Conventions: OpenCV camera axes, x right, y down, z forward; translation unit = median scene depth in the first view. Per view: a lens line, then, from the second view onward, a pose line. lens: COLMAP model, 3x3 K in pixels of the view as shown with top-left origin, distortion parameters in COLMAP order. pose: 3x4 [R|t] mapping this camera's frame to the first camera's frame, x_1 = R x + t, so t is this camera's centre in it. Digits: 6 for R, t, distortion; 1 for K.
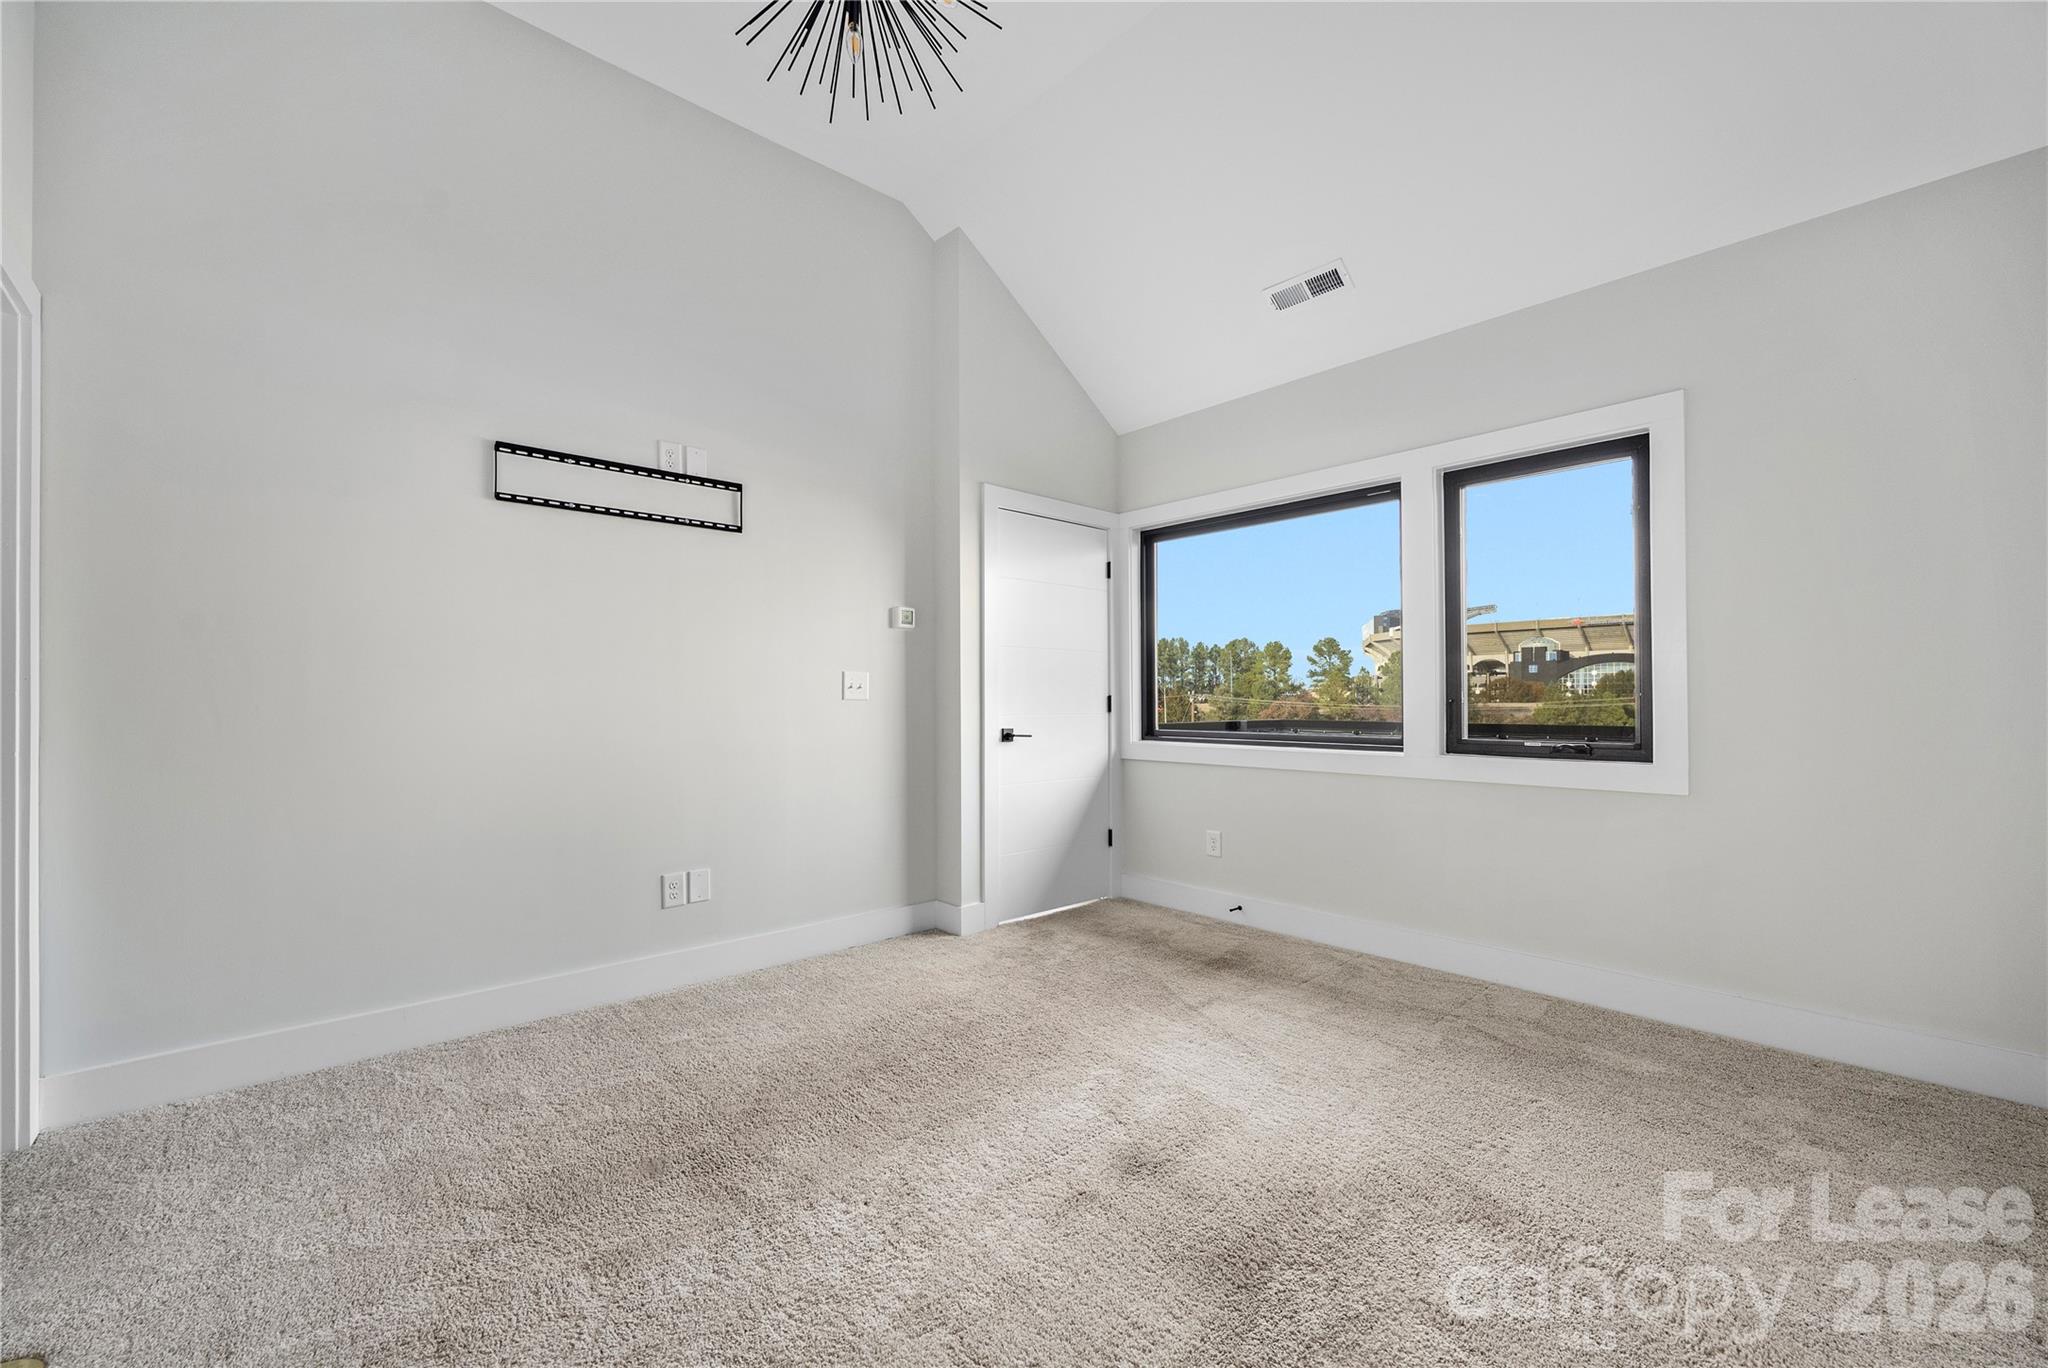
lens RADIAL K [[828.9, 0, 1014.0], [0, 828.9, 686.7], [0, 0, 1]] dist [-0.000008, 0.000164]
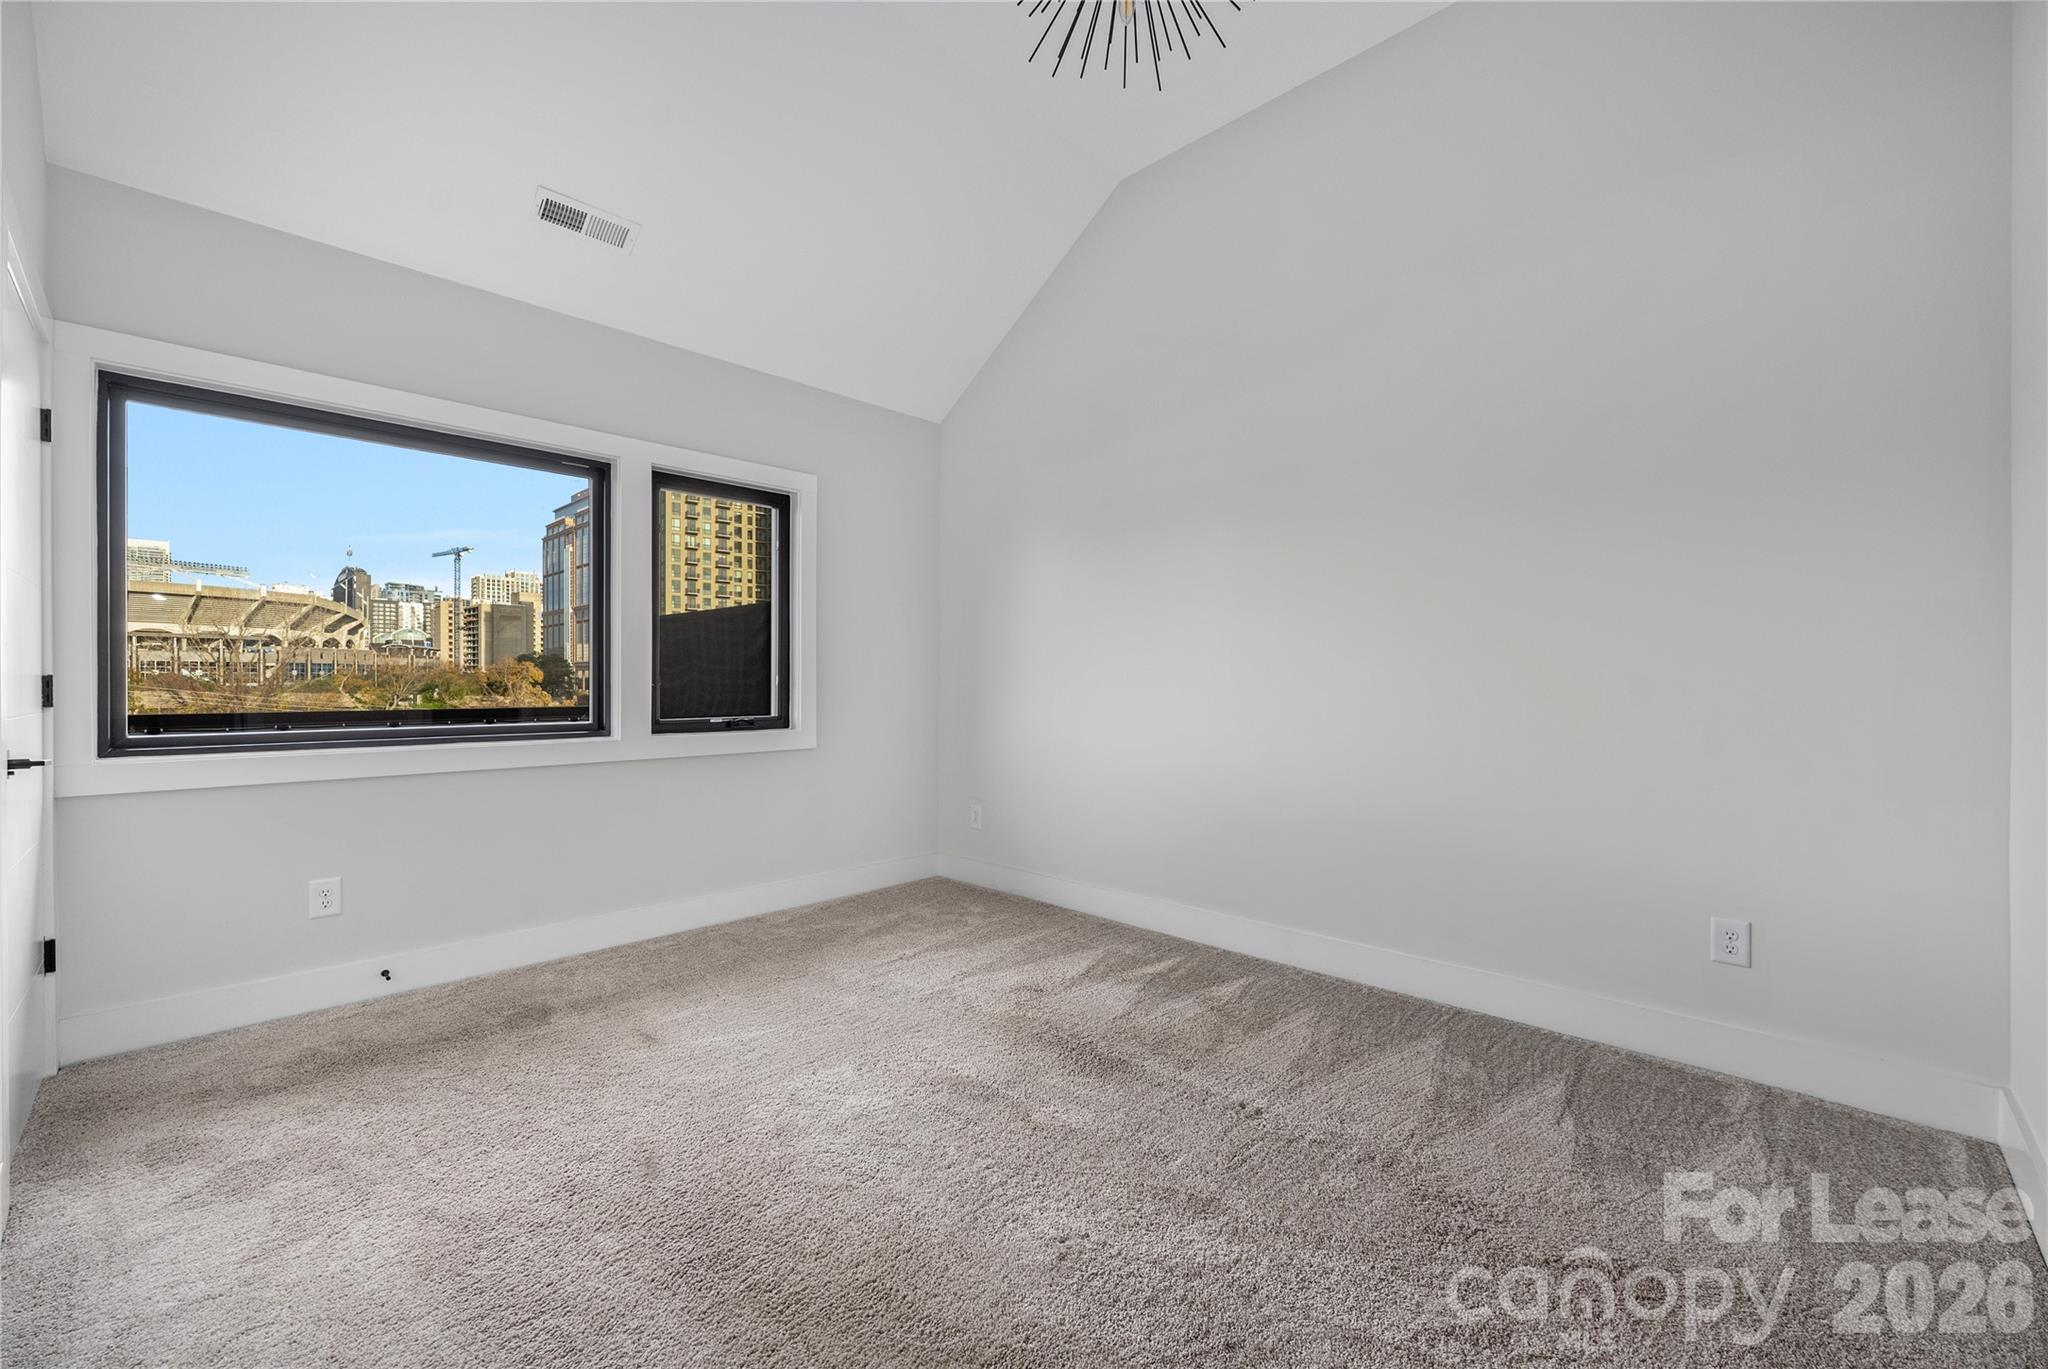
lens RADIAL K [[828.9, 0, 1014.0], [0, 828.9, 687.2], [0, 0, 1]] dist [-0.000008, 0.000164]
pose [[-0.064154, -0.000993, 0.997940, -0.495684], [-0.012803, 0.999918, 0.000172, 0.012255], [-0.997858, -0.012766, -0.064161, 0.522990]]
